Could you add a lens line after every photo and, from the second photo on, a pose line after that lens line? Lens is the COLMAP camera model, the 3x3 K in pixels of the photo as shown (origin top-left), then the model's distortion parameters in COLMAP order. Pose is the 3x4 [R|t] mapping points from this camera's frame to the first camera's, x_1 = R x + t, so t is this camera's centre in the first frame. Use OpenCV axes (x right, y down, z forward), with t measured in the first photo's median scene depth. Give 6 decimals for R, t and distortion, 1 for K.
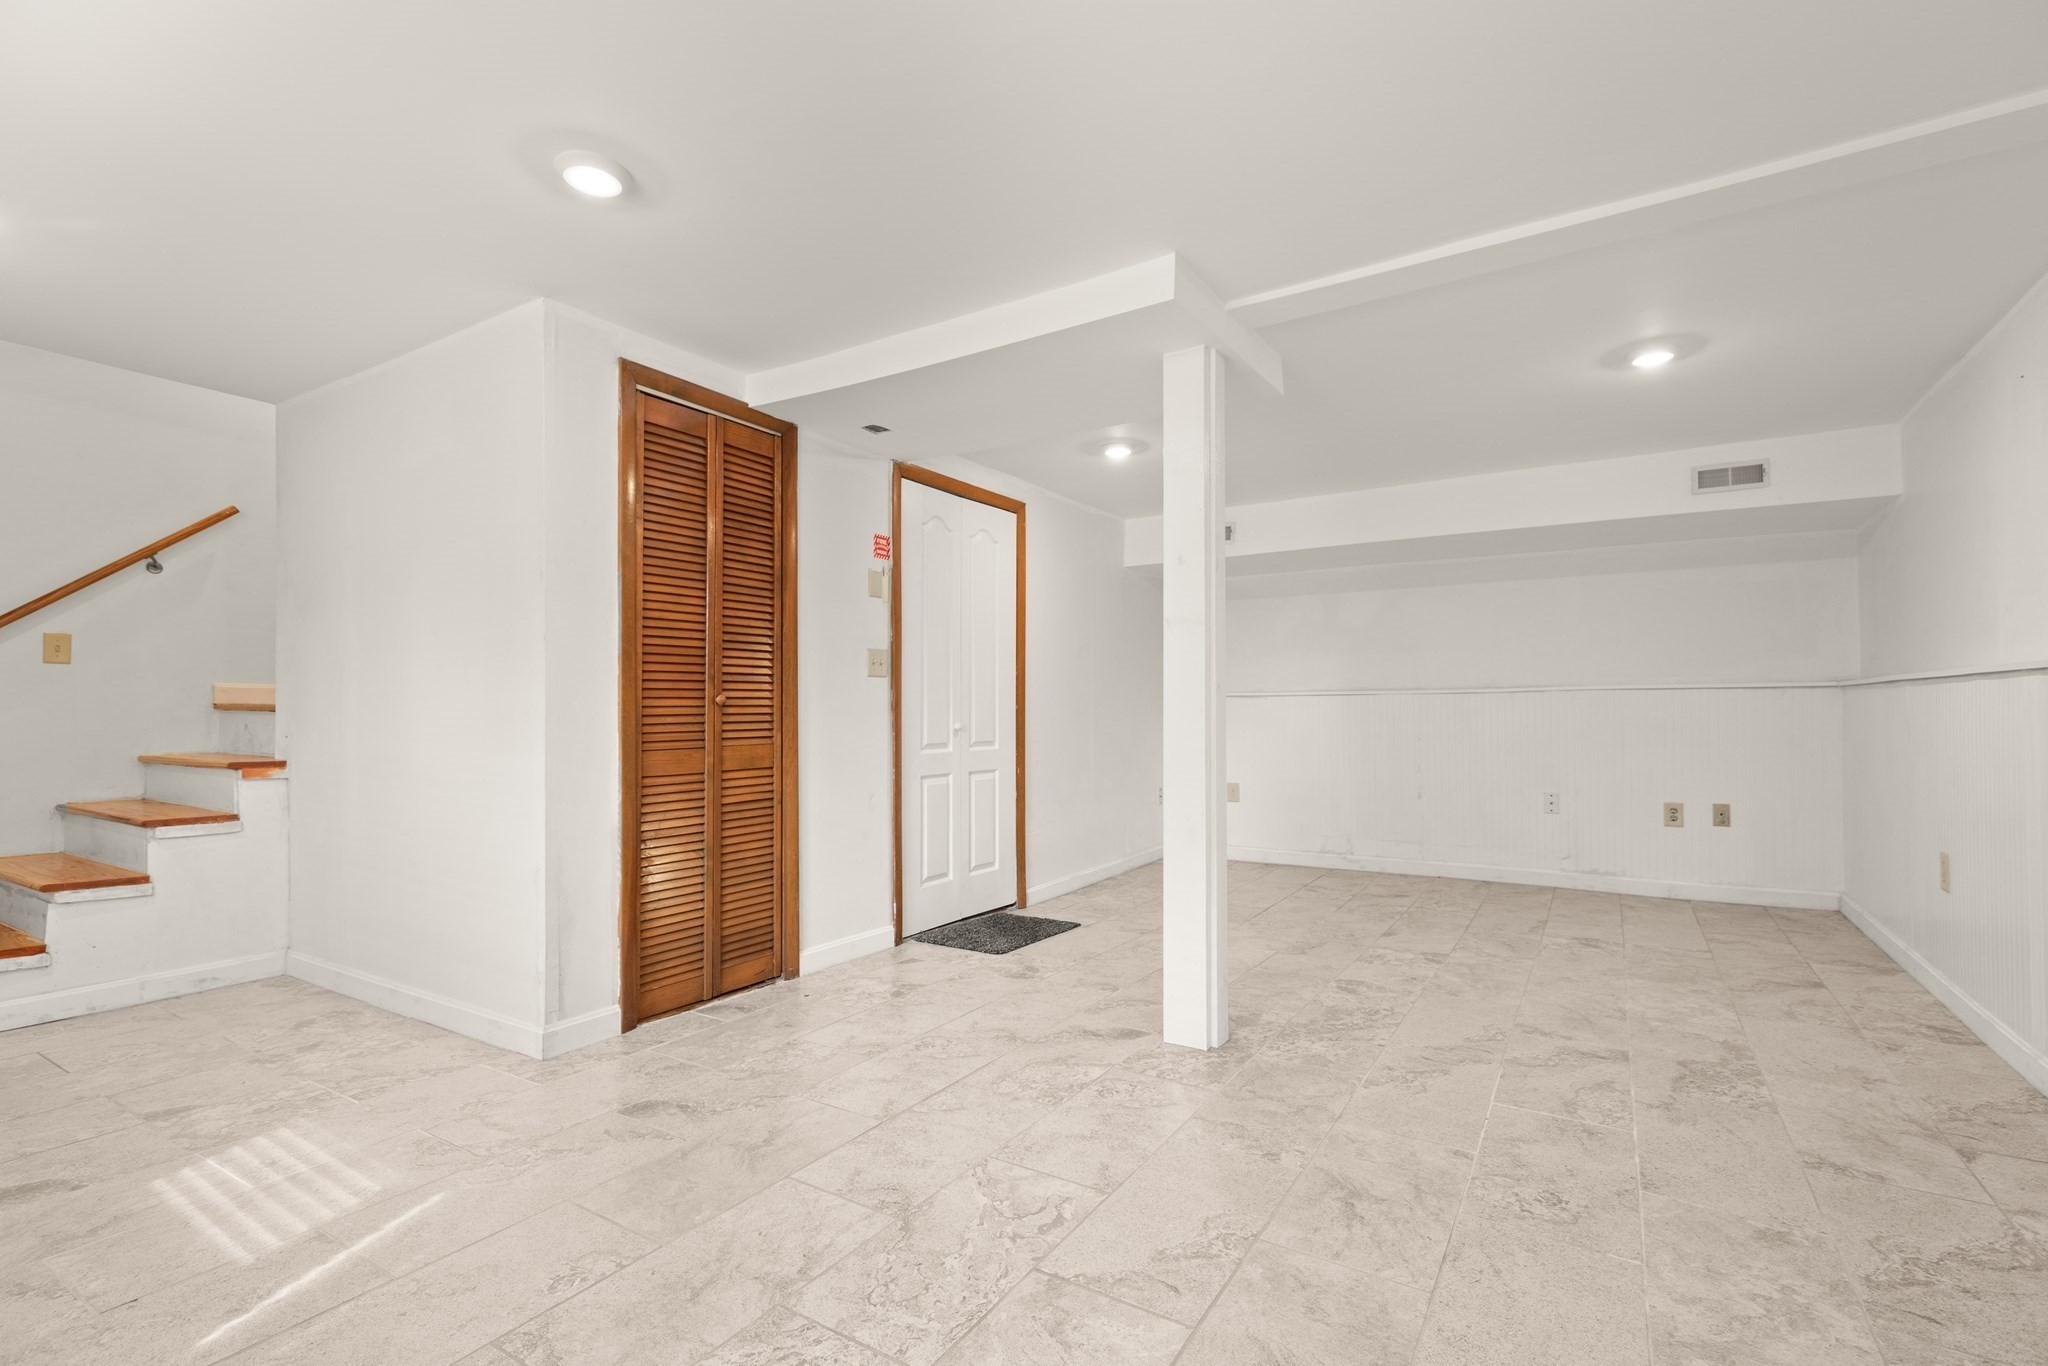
lens RADIAL K [[943.1, 0, 1039.3], [0, 943.1, 702.0], [0, 0, 1]] dist [0.002058, -0.001273]
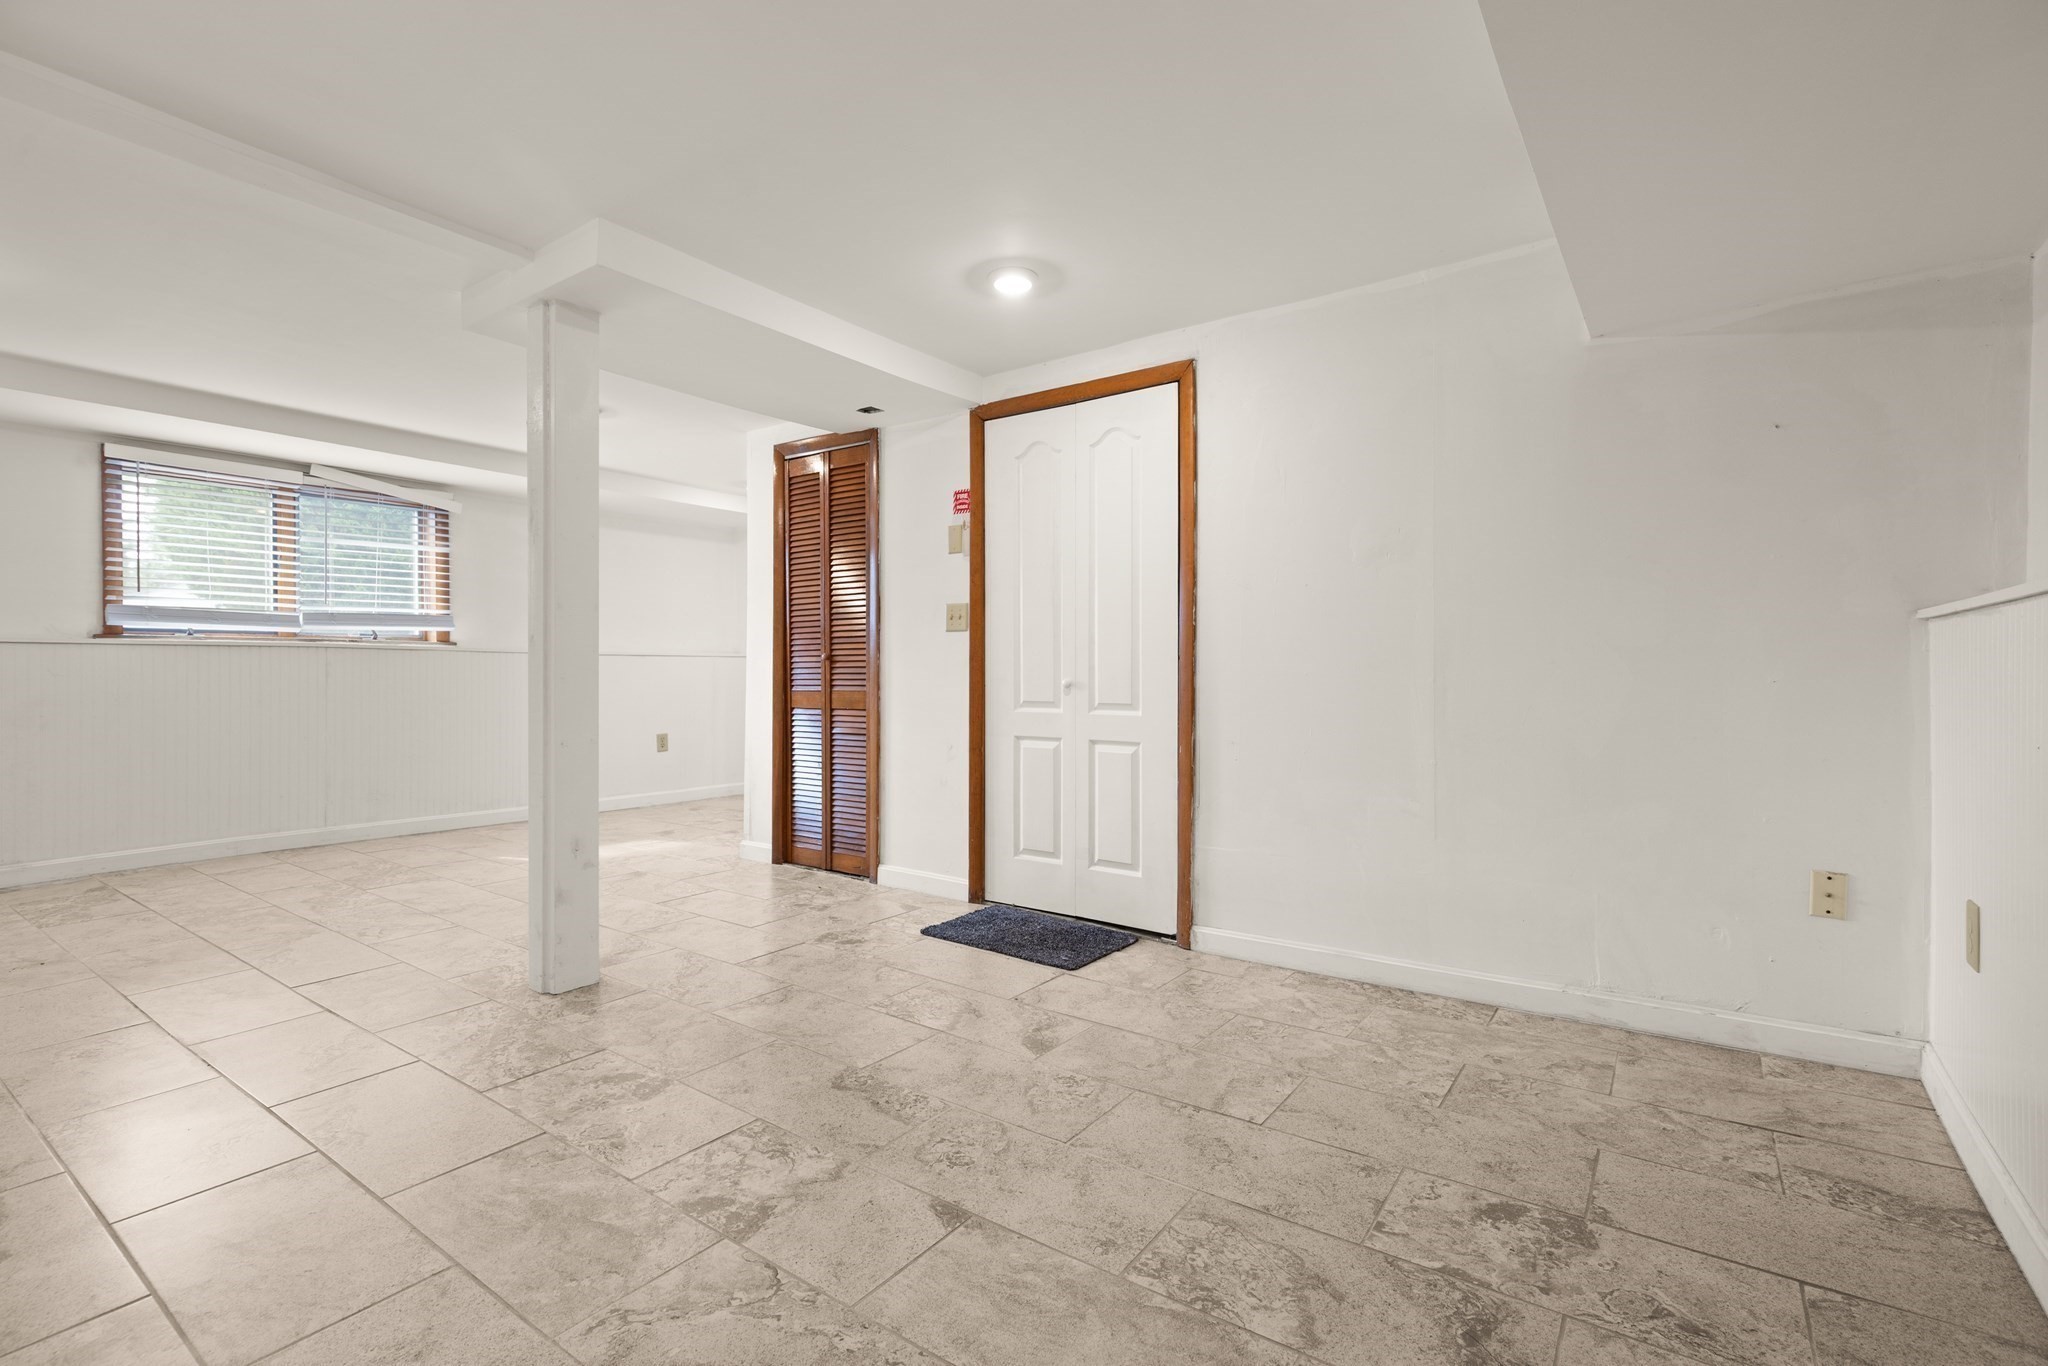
lens RADIAL K [[928.4, 0, 1025.3], [0, 928.4, 675.2], [0, 0, 1]] dist [-0.000777, -0.000203]
pose [[-0.071187, 0.007476, -0.997435, 0.824090], [0.007697, 0.999946, 0.006946, 0.014592], [0.997433, -0.007183, -0.071241, 1.146101]]
